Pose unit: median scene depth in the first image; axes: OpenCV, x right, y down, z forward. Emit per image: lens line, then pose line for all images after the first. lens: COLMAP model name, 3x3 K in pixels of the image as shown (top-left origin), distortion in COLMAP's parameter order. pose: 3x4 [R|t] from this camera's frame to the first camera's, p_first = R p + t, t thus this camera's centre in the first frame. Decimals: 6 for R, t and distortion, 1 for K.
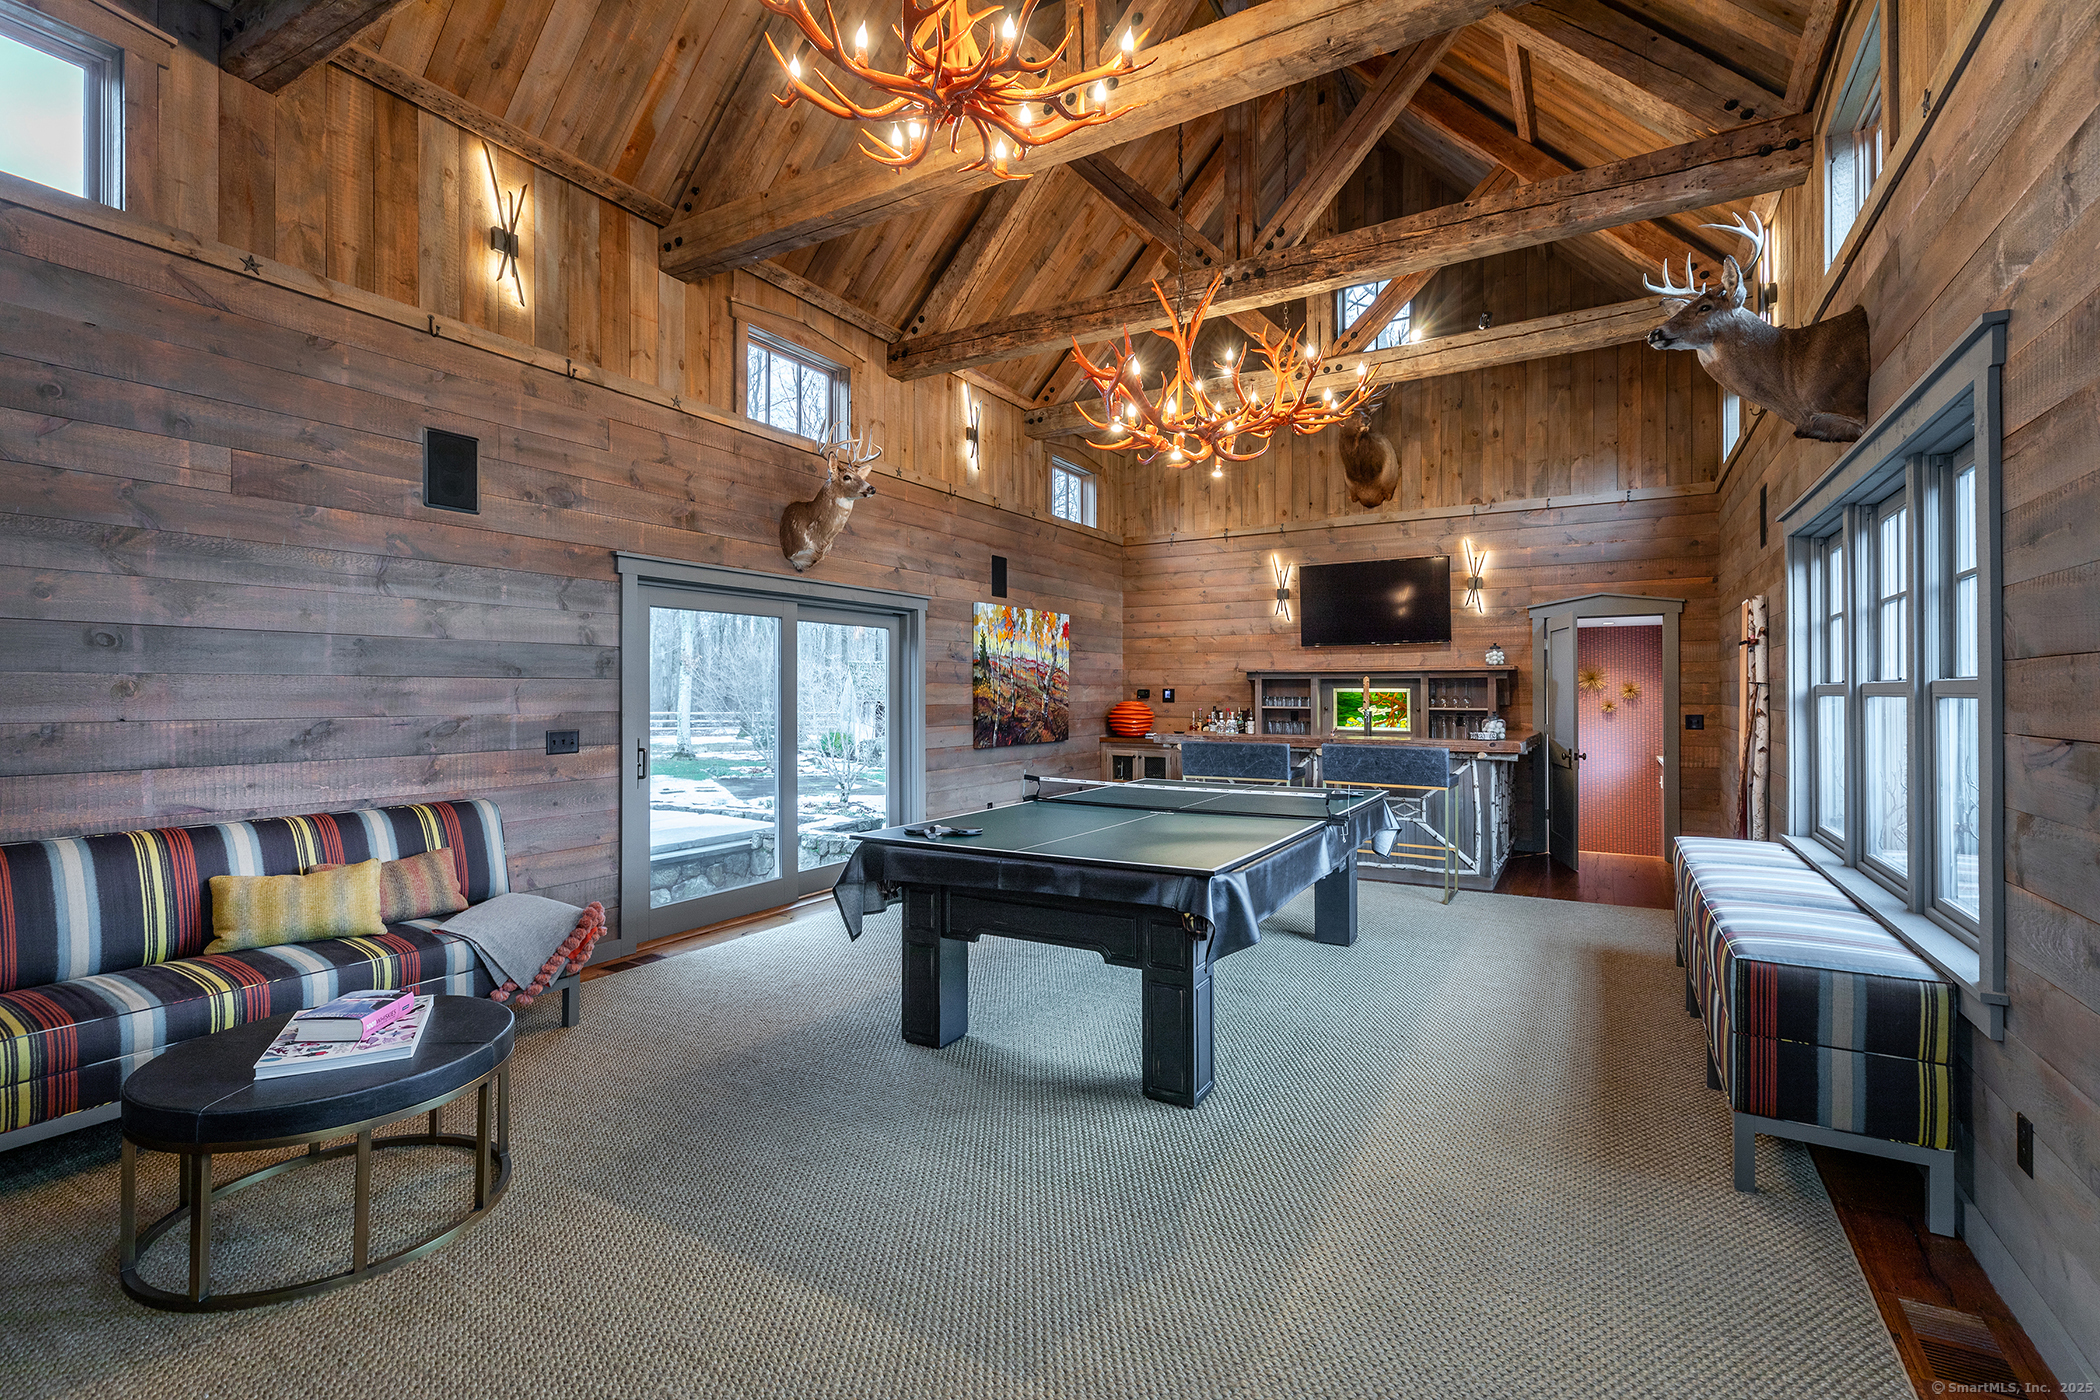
lens RADIAL K [[950.8, 0, 1052.6], [0, 950.8, 687.7], [0, 0, 1]] dist [-0.011525, 0.000298]
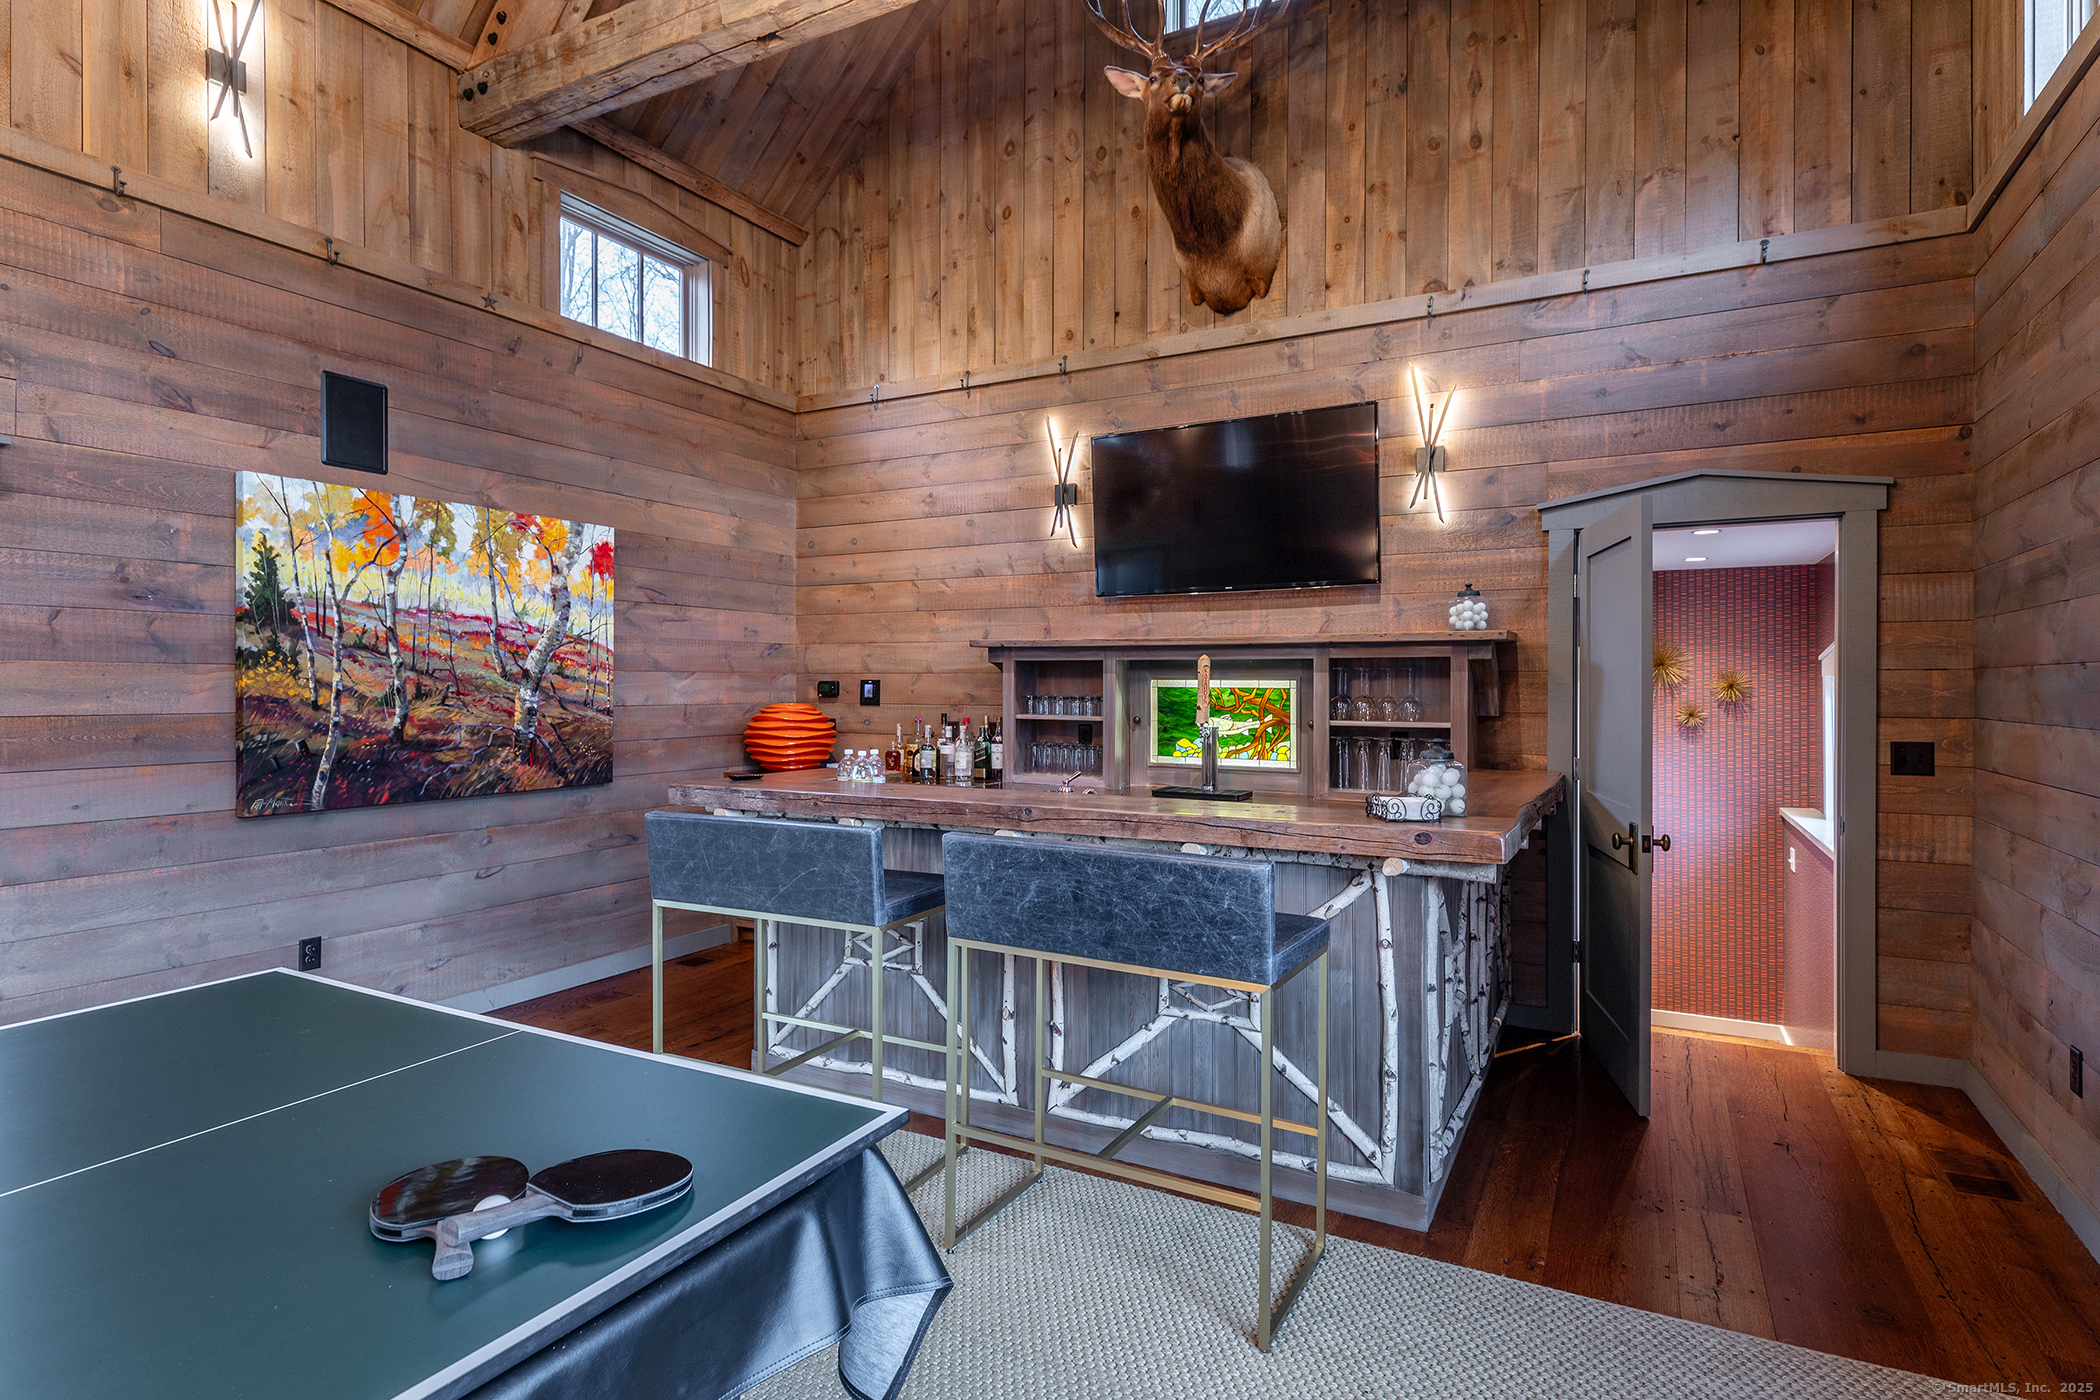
lens RADIAL K [[1076.9, 0, 1048.6], [0, 1076.9, 691.9], [0, 0, 1]] dist [0.002189, -0.005182]
pose [[0.999707, 0.003788, 0.023910, 0.246792], [-0.004015, 0.999947, 0.009477, 0.001997], [-0.023873, -0.009570, 0.999669, 0.473453]]
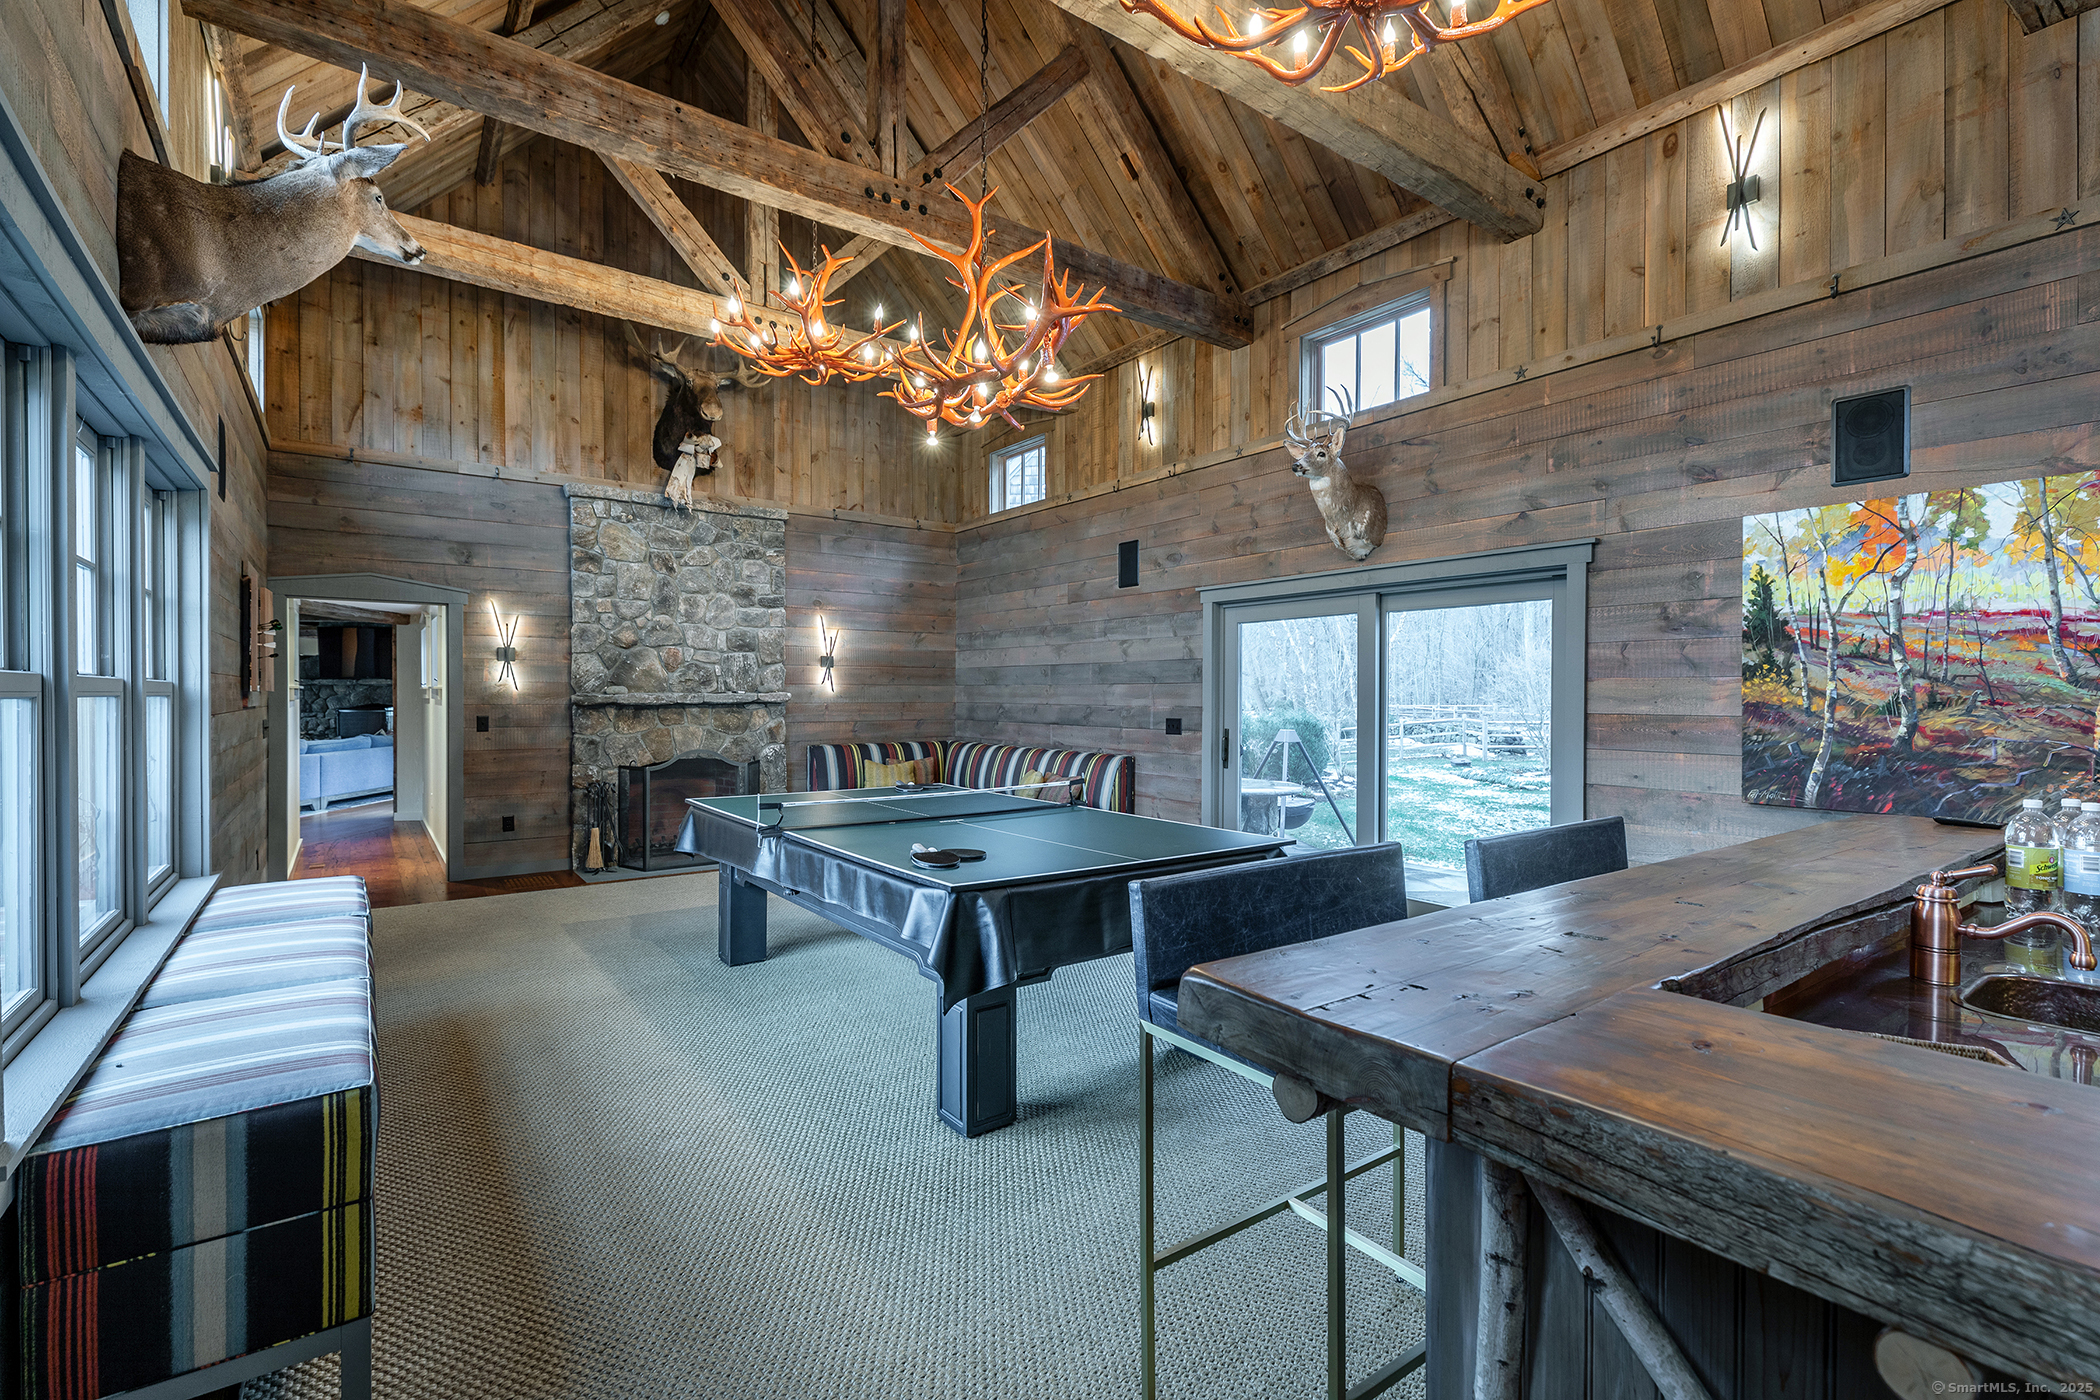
lens RADIAL K [[950.8, 0, 1056.3], [0, 950.8, 705.9], [0, 0, 1]] dist [-0.011525, 0.000298]
pose [[-0.425516, 0.011768, -0.904875, 0.497502], [0.003004, 0.999928, 0.011591, 0.004358], [0.904946, 0.002214, -0.425521, 0.813409]]
